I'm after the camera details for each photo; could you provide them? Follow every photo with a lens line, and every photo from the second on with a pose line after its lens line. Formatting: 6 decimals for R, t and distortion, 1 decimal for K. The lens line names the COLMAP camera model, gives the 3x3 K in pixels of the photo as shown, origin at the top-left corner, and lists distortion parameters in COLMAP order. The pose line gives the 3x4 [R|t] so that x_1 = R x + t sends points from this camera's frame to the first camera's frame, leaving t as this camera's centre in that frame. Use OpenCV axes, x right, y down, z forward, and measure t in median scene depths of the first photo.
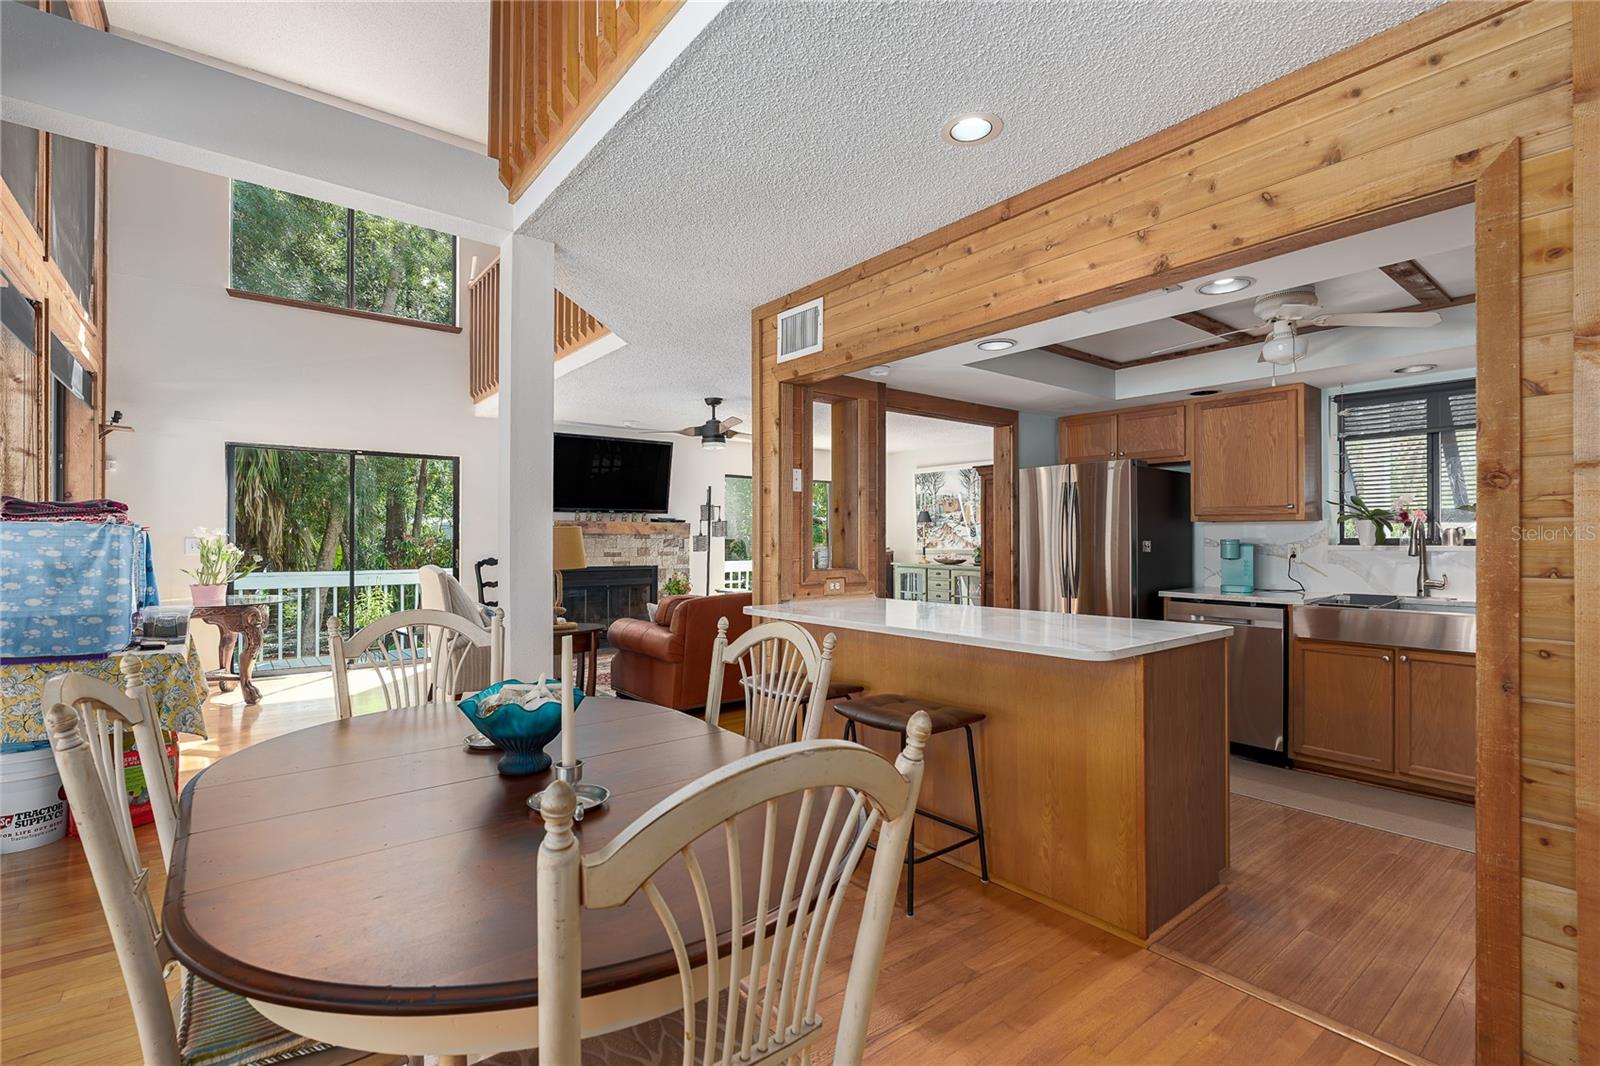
lens RADIAL K [[735.1, 0, 773.0], [0, 735.1, 533.6], [0, 0, 1]] dist [-0.002070, -0.001907]
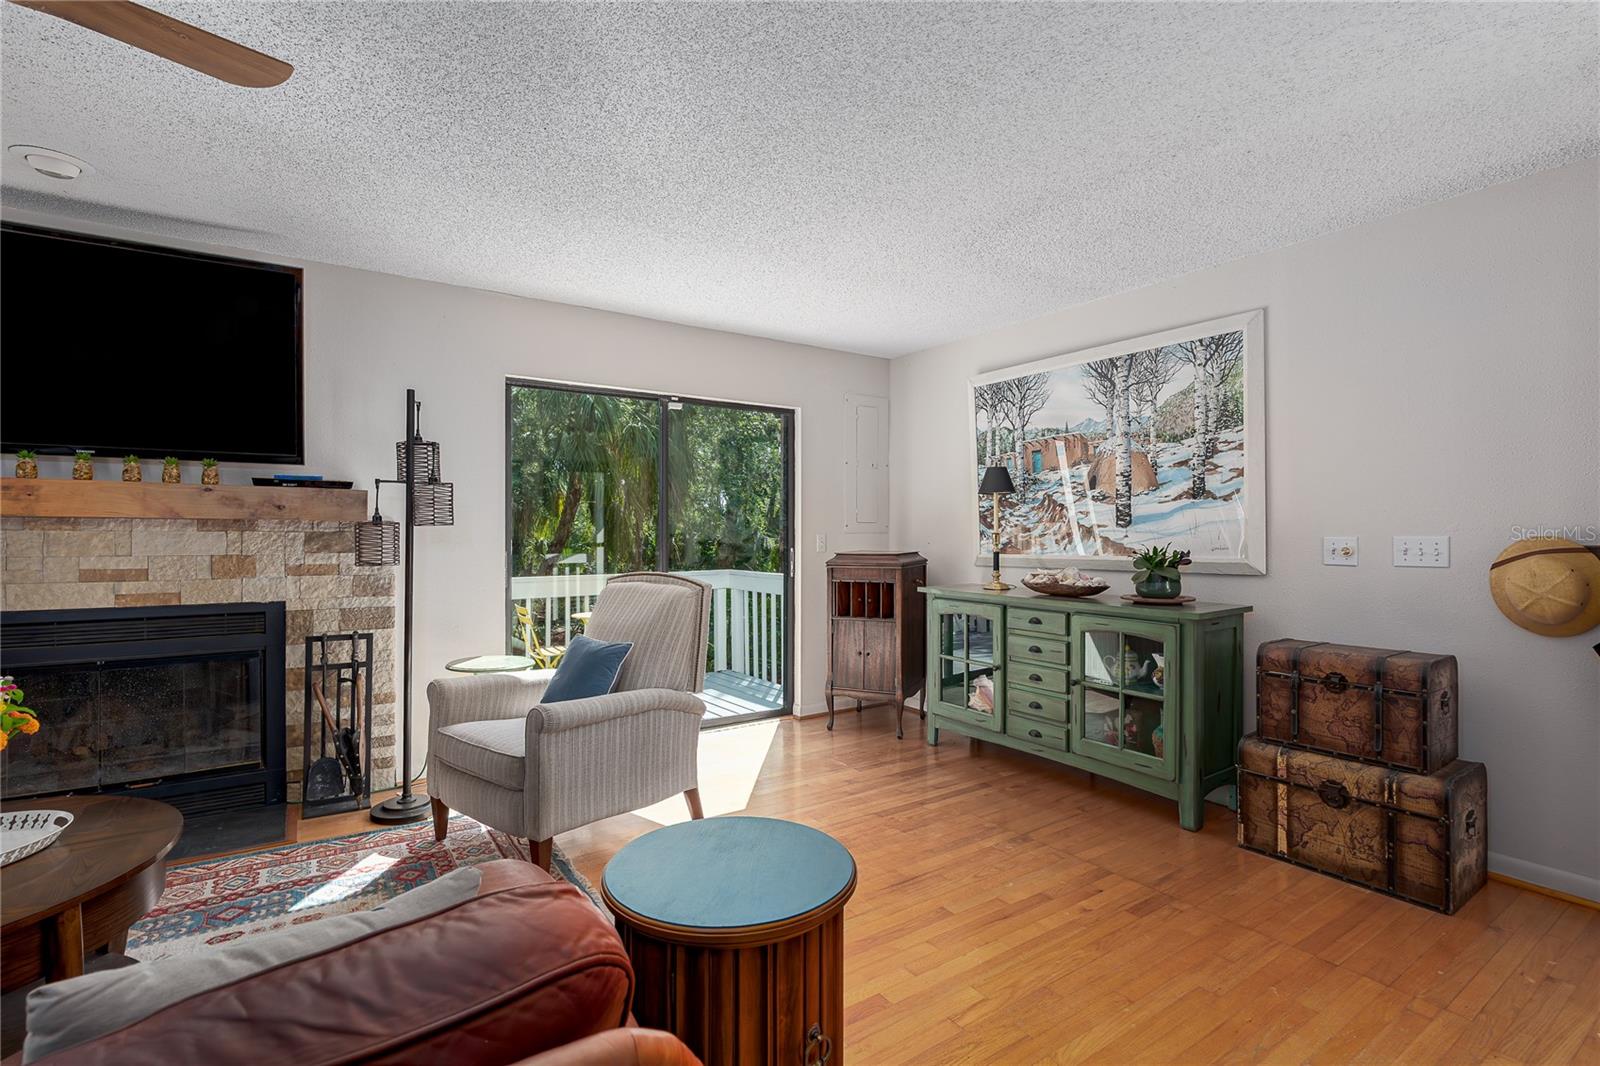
lens RADIAL K [[735.1, 0, 789.0], [0, 735.1, 535.1], [0, 0, 1]] dist [-0.002070, -0.001907]
pose [[0.999316, 0.000429, -0.036975, 0.112384], [-0.000158, 0.999973, 0.007330, 0.006144], [0.036977, -0.007319, 0.999289, 0.632917]]
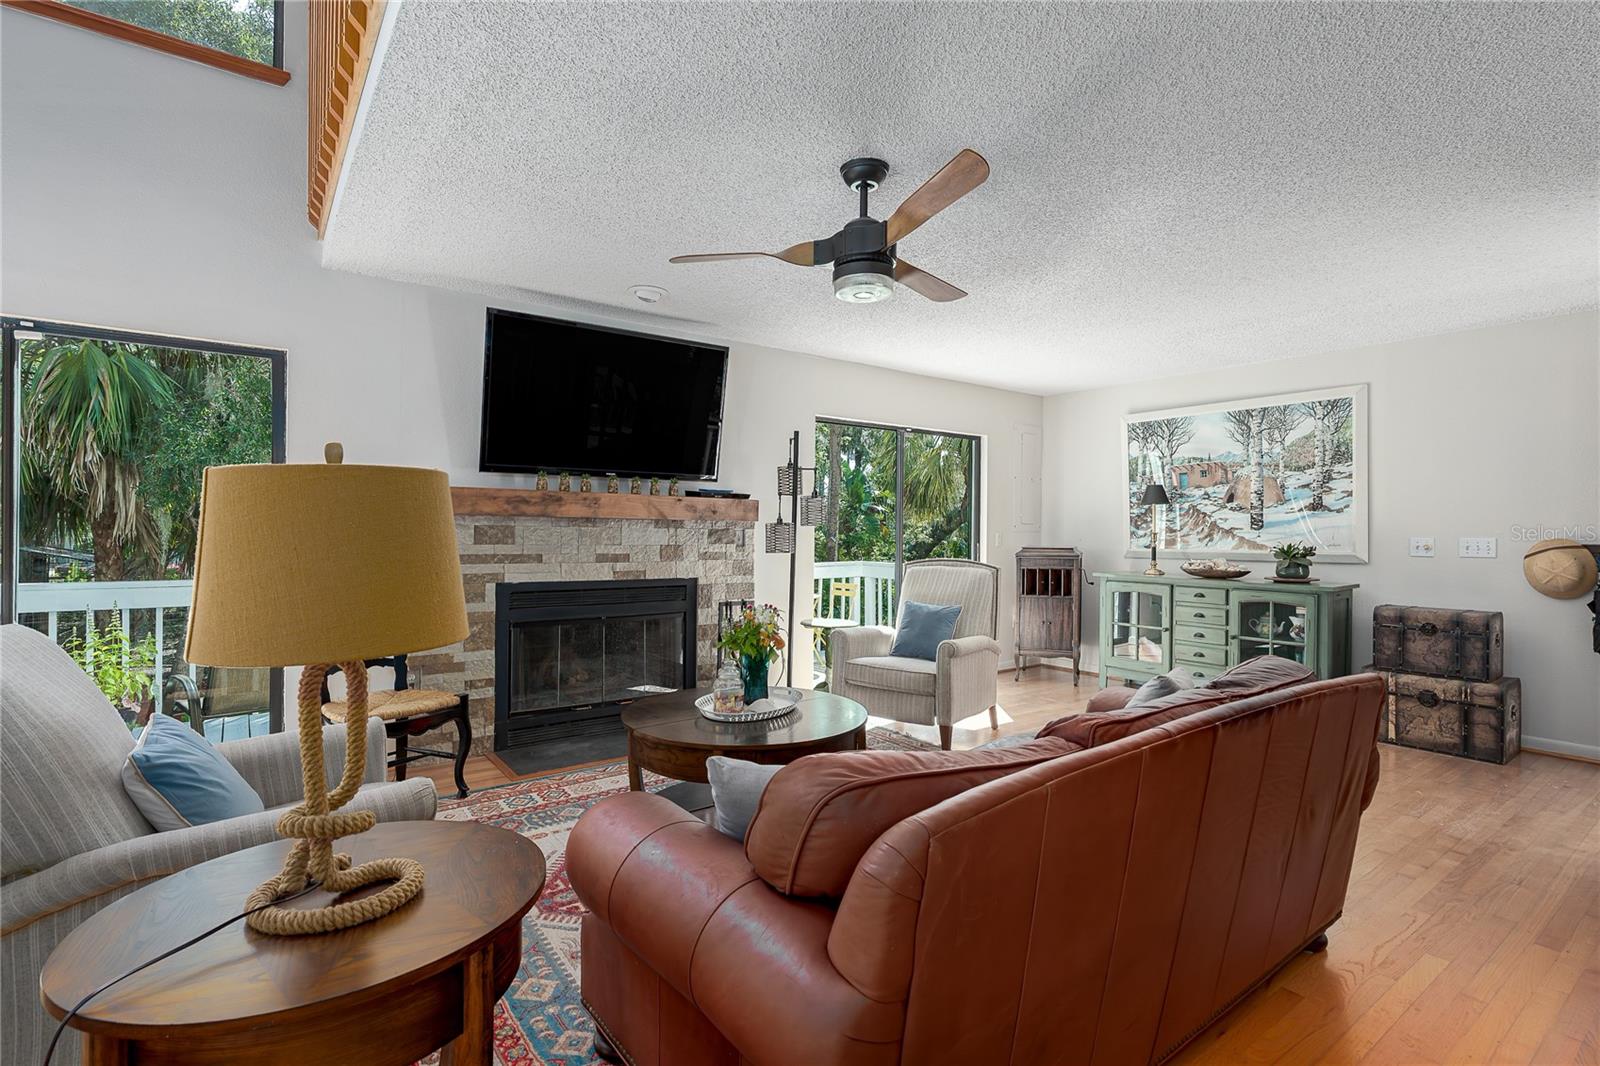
lens RADIAL K [[735.1, 0, 792.0], [0, 735.1, 534.3], [0, 0, 1]] dist [-0.002070, -0.001907]
pose [[0.999965, 0.008137, 0.002136, -0.089940], [-0.008161, 0.999900, 0.011568, 0.004571], [-0.002042, -0.011585, 0.999931, 0.465940]]
